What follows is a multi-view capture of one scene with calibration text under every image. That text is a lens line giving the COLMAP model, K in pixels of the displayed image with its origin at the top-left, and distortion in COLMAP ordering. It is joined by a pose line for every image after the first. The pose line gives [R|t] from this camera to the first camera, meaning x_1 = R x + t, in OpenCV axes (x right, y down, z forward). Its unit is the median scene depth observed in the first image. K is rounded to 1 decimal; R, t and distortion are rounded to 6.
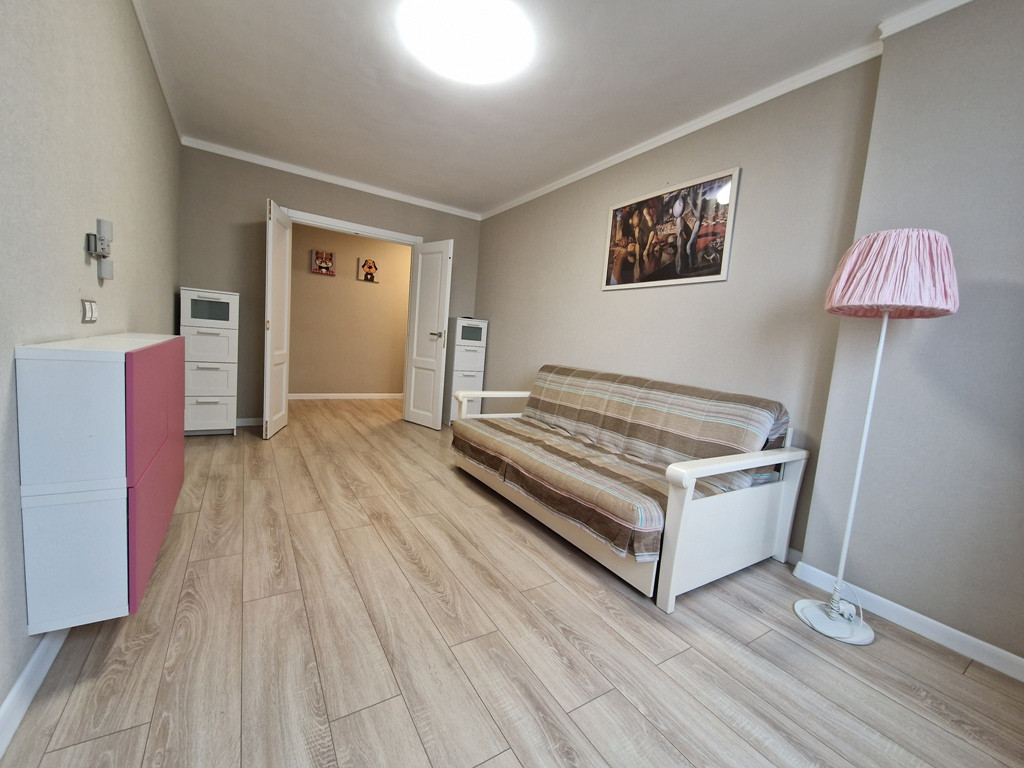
lens RADIAL K [[417.5, 0, 513.6], [0, 417.5, 386.8], [0, 0, 1]] dist [0.008935, -0.007018]
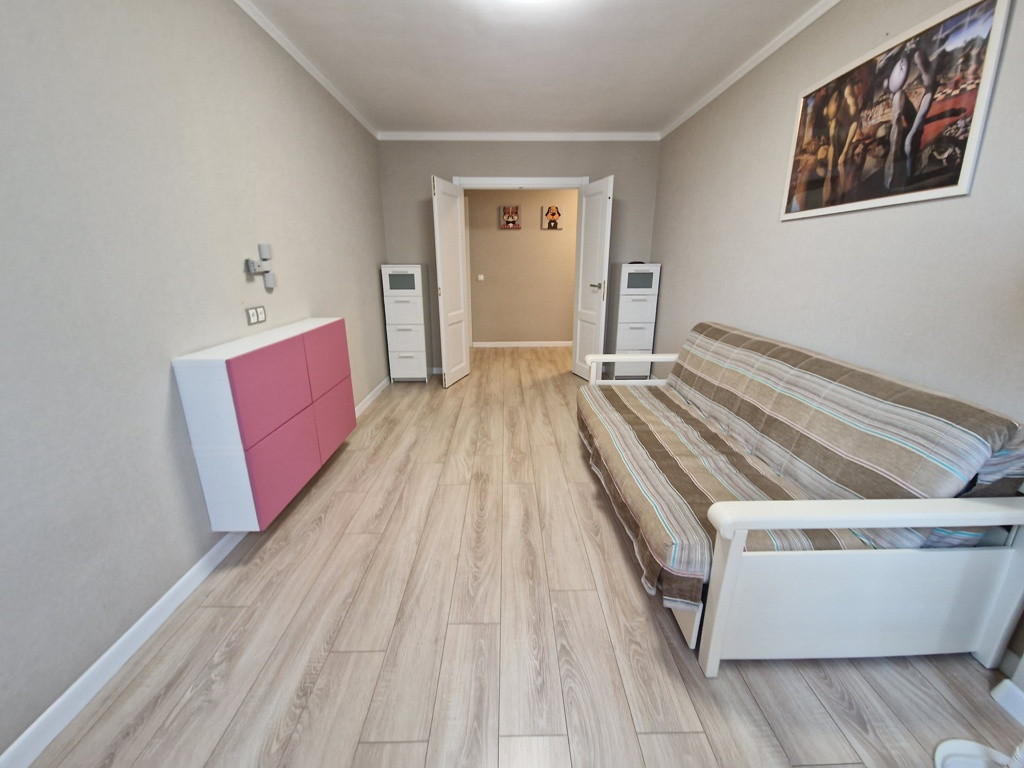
lens RADIAL K [[417.5, 0, 509.3], [0, 417.5, 387.1], [0, 0, 1]] dist [0.008935, -0.007018]
pose [[0.848569, 0.069207, -0.524540, 0.280735], [0.015431, 0.987749, 0.155285, -0.087247], [0.528860, -0.139864, 0.837105, 0.137079]]
